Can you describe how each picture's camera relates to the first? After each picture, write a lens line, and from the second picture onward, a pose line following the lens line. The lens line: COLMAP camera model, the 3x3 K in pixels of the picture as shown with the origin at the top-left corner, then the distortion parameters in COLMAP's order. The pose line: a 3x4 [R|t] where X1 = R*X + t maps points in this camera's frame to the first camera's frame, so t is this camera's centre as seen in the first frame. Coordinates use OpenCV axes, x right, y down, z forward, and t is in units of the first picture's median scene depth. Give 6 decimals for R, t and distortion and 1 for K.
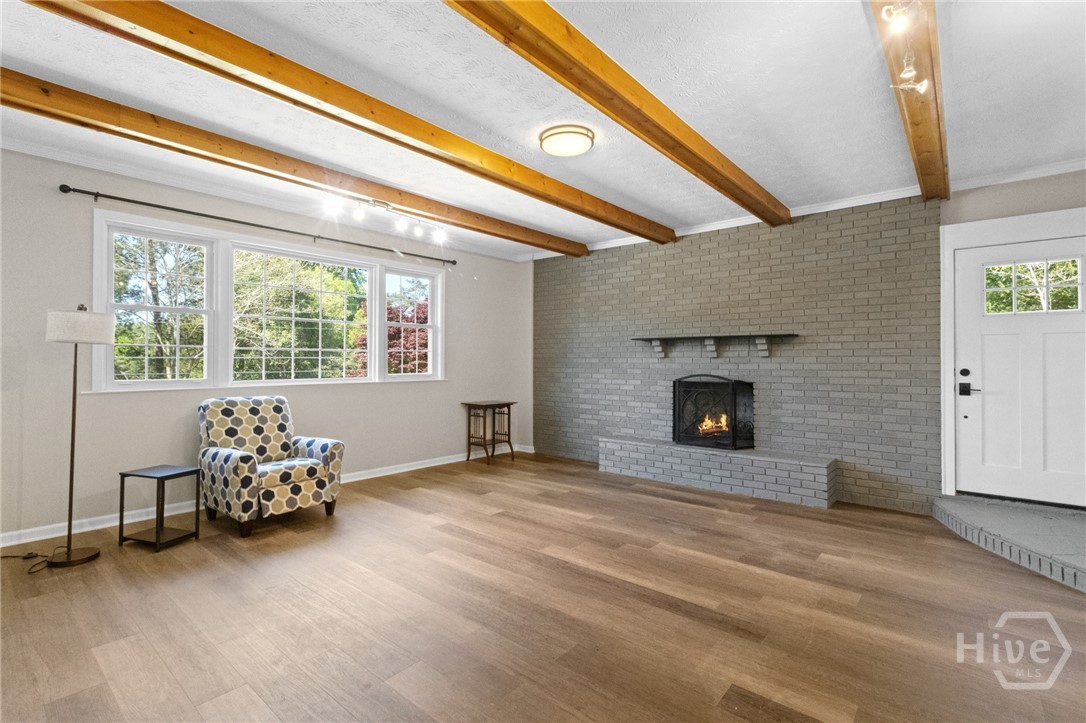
lens RADIAL K [[511.1, 0, 539.6], [0, 511.1, 359.7], [0, 0, 1]] dist [-0.001219, -0.000155]
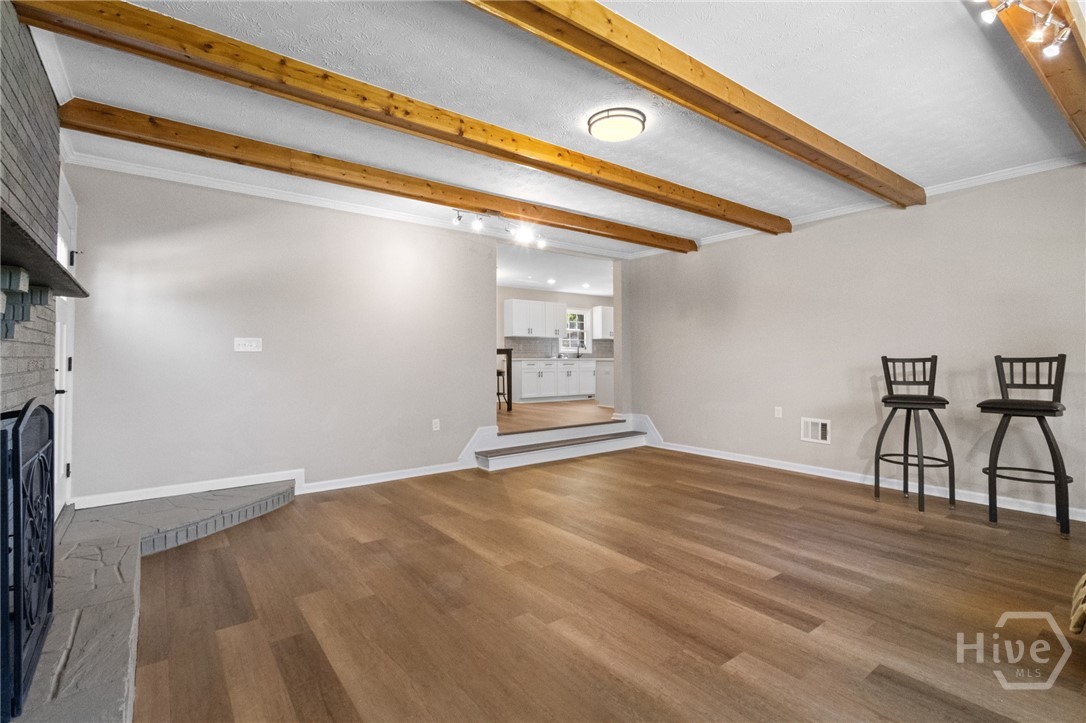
lens RADIAL K [[511.1, 0, 539.6], [0, 511.1, 359.7], [0, 0, 1]] dist [-0.001219, -0.000155]
pose [[-0.976108, 0.000446, 0.217285, -0.011033], [0.001438, 0.999989, 0.004411, 0.009975], [-0.217280, 0.004618, -0.976098, 1.864943]]
